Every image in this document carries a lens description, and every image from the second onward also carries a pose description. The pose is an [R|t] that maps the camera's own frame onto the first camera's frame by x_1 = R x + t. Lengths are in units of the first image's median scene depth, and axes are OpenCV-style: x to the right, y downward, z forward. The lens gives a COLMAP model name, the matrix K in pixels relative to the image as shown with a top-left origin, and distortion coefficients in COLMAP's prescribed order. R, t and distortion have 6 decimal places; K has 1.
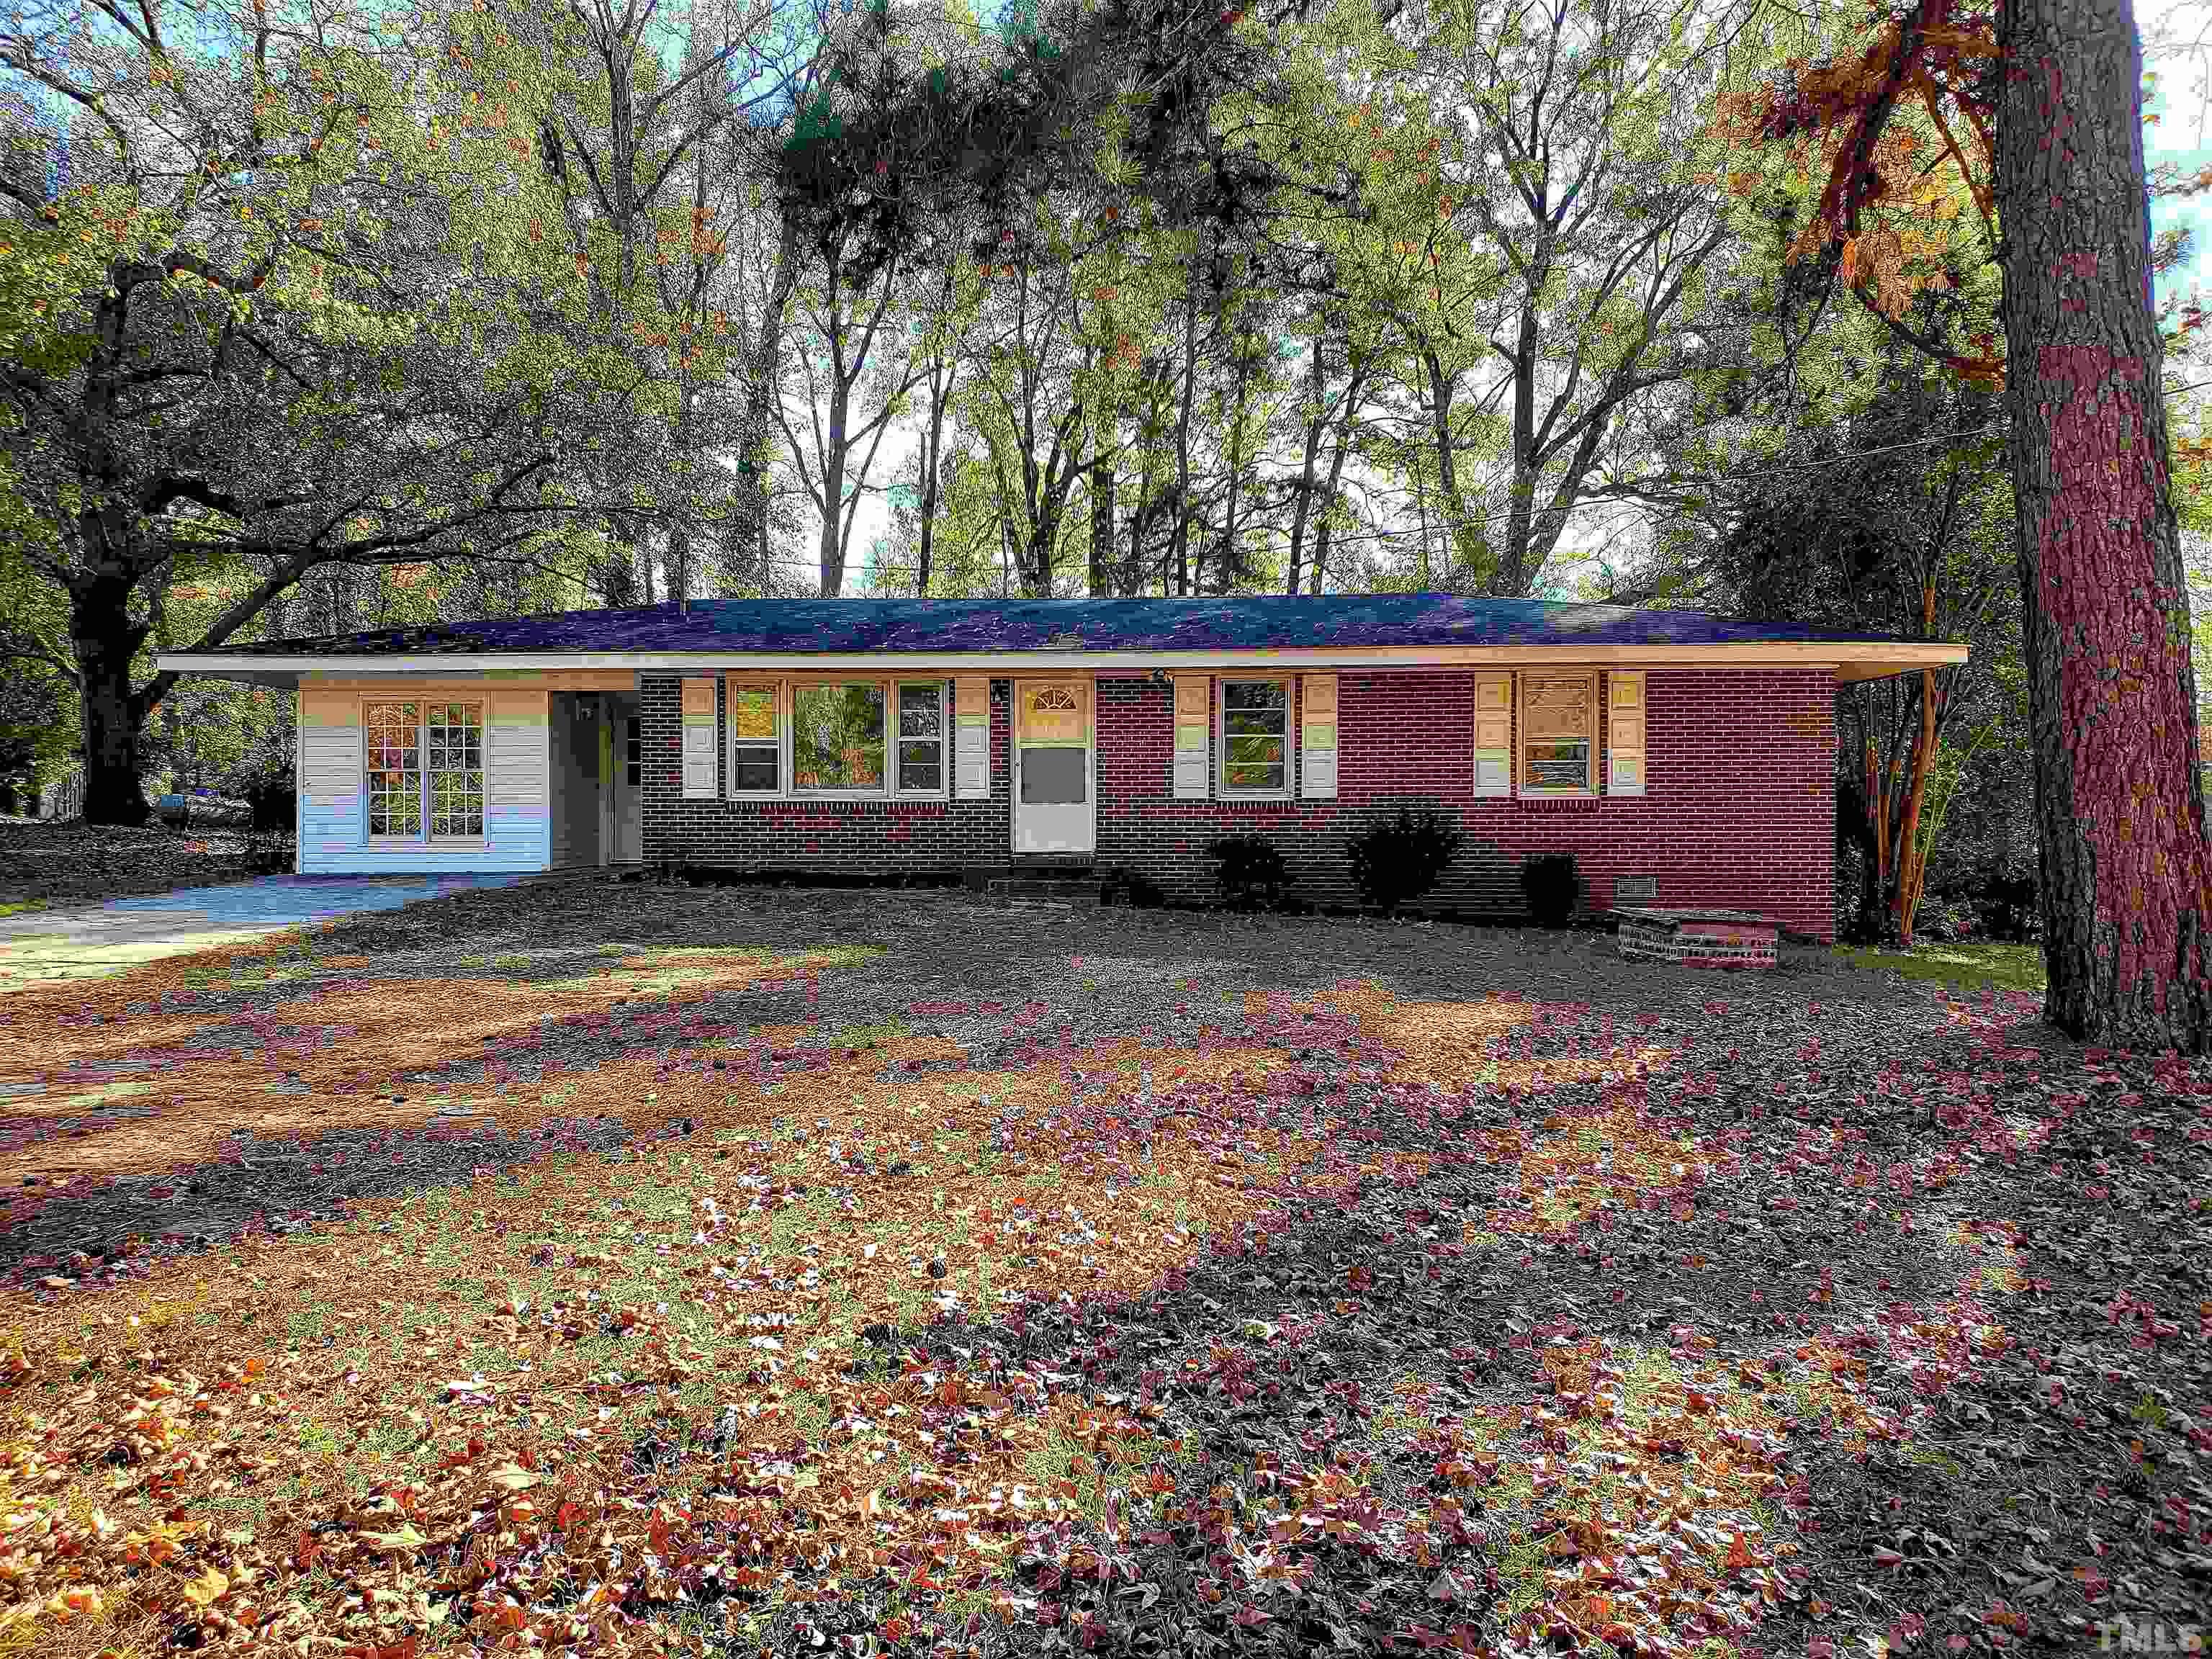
lens RADIAL K [[1832.0, 0, 1105.0], [0, 1832.0, 838.2], [0, 0, 1]] dist [0.098296, -0.105595]
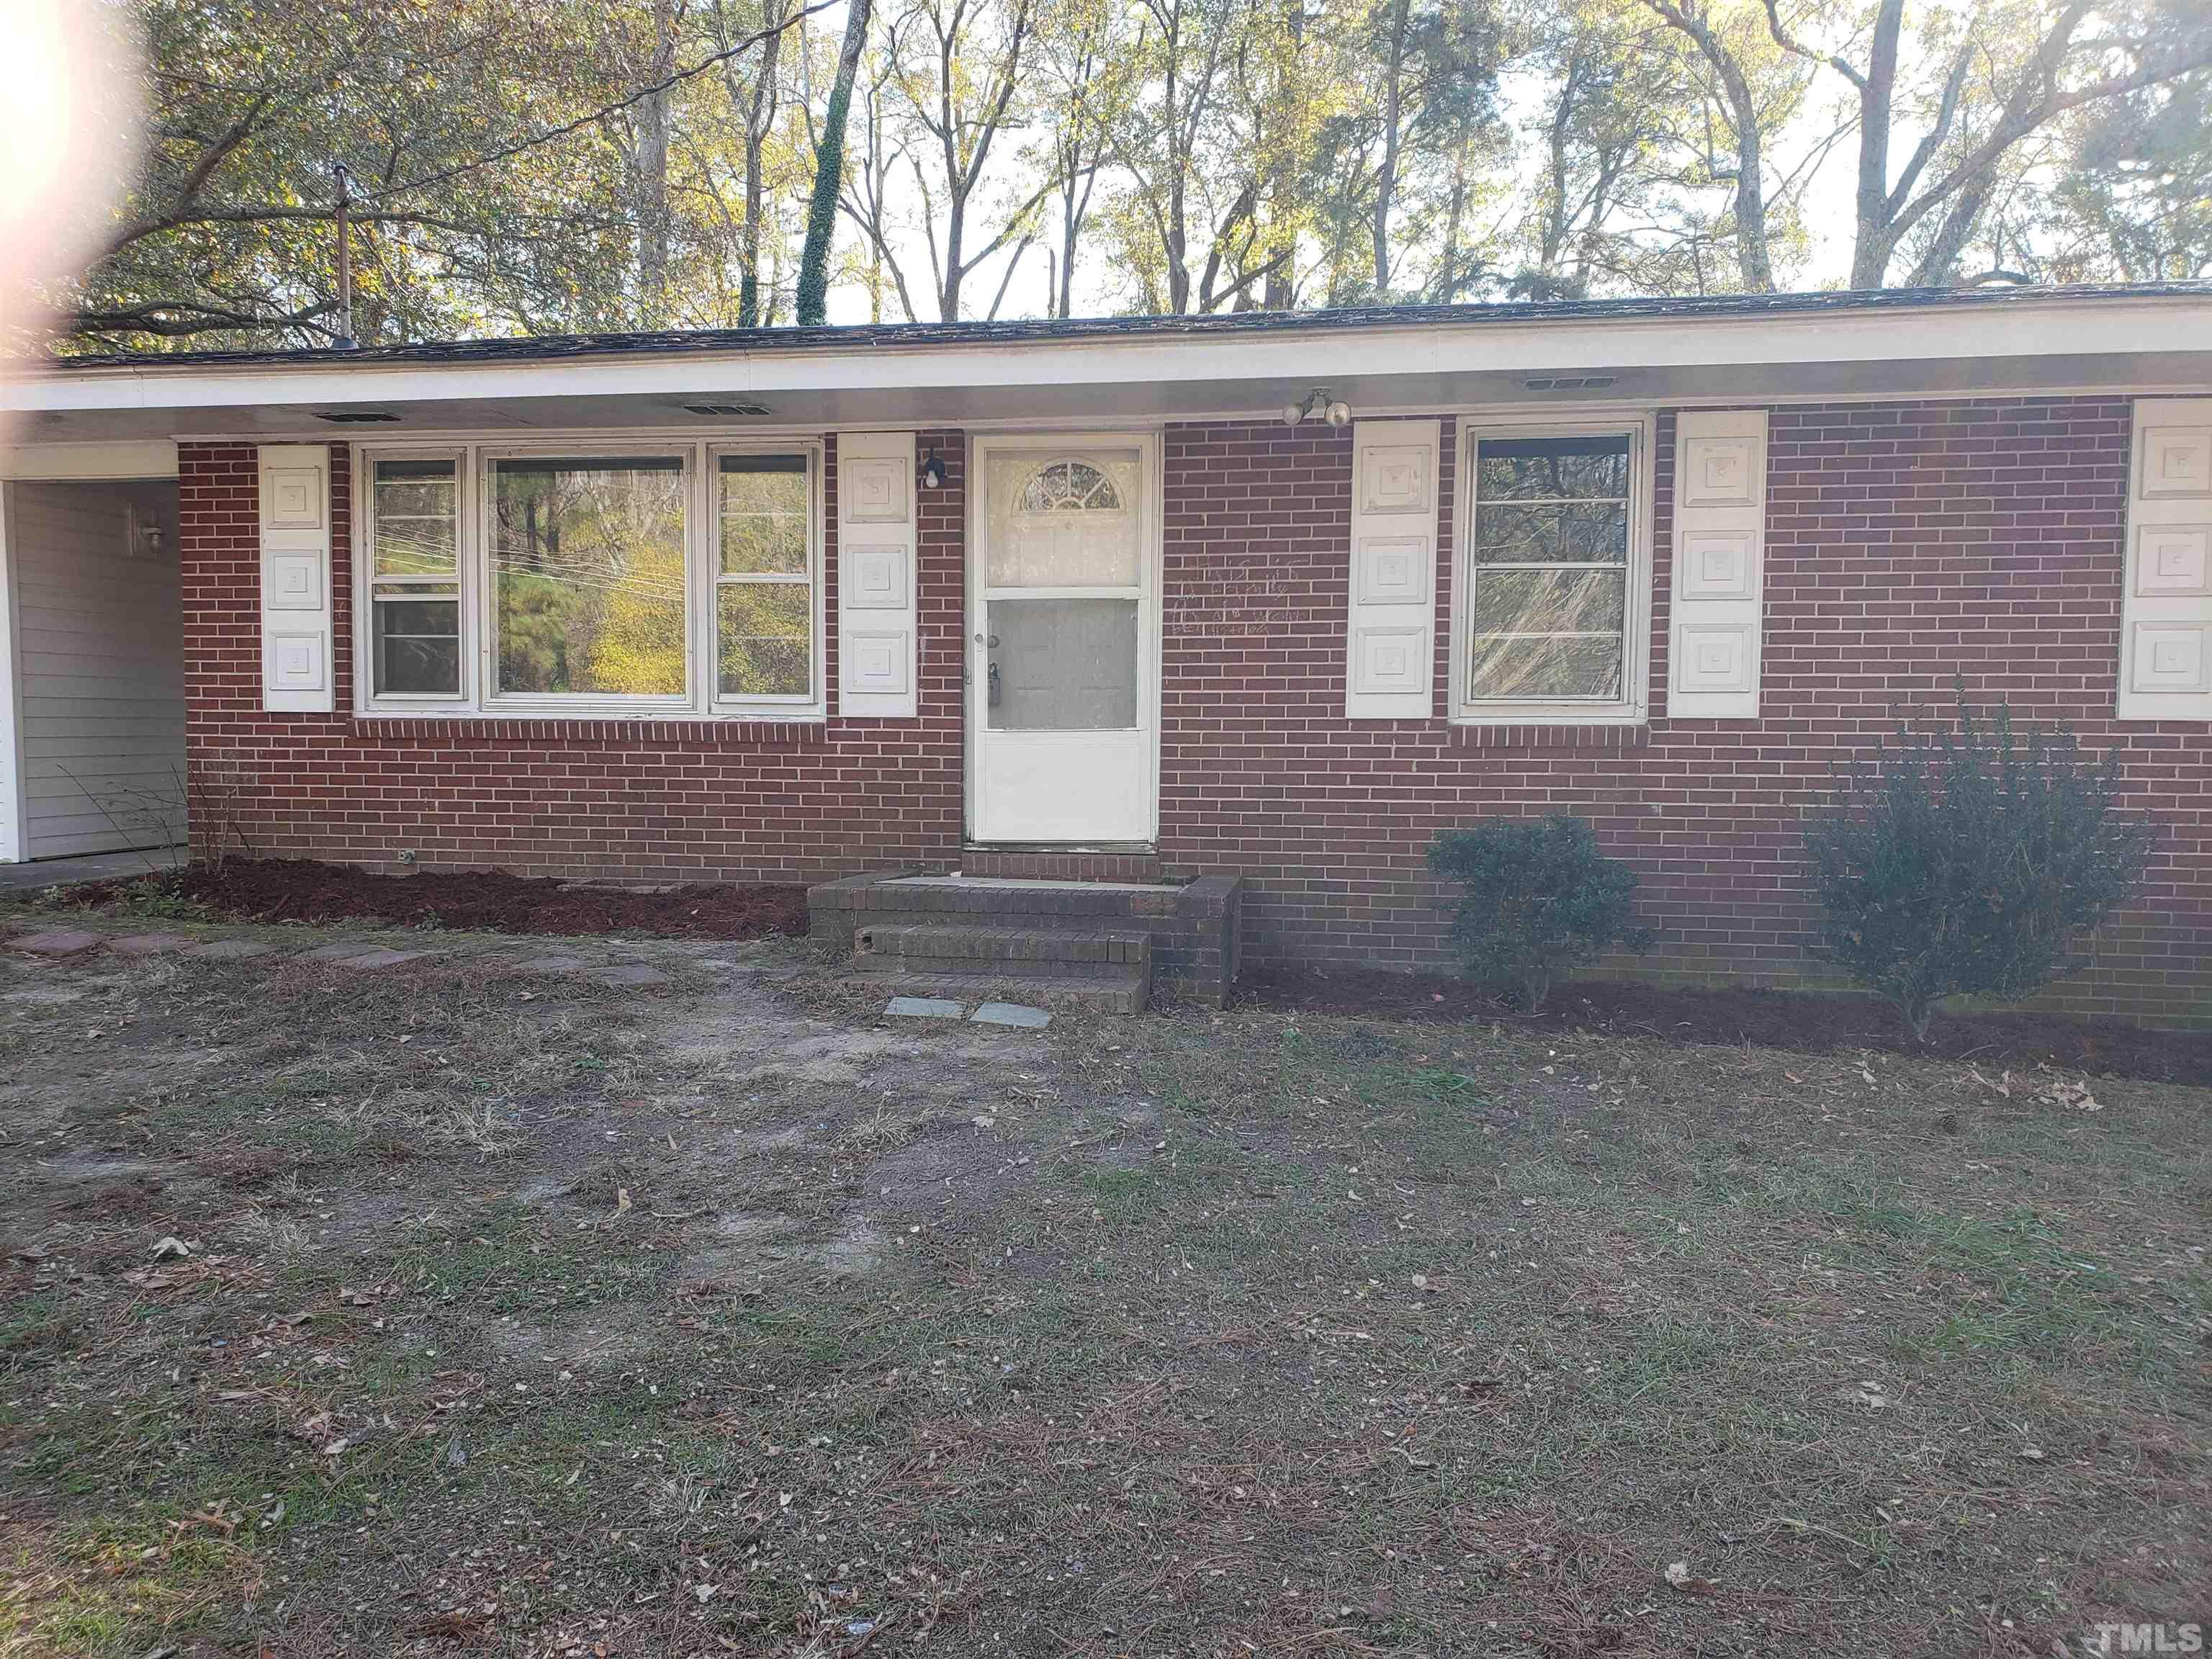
lens RADIAL K [[1832.0, 0, 1097.8], [0, 1832.0, 819.7], [0, 0, 1]] dist [0.098296, -0.105595]
pose [[0.994428, 0.011395, -0.104801, 0.024729], [-0.007314, 0.999203, 0.039242, -0.014547], [0.105165, -0.038257, 0.993719, 0.571864]]
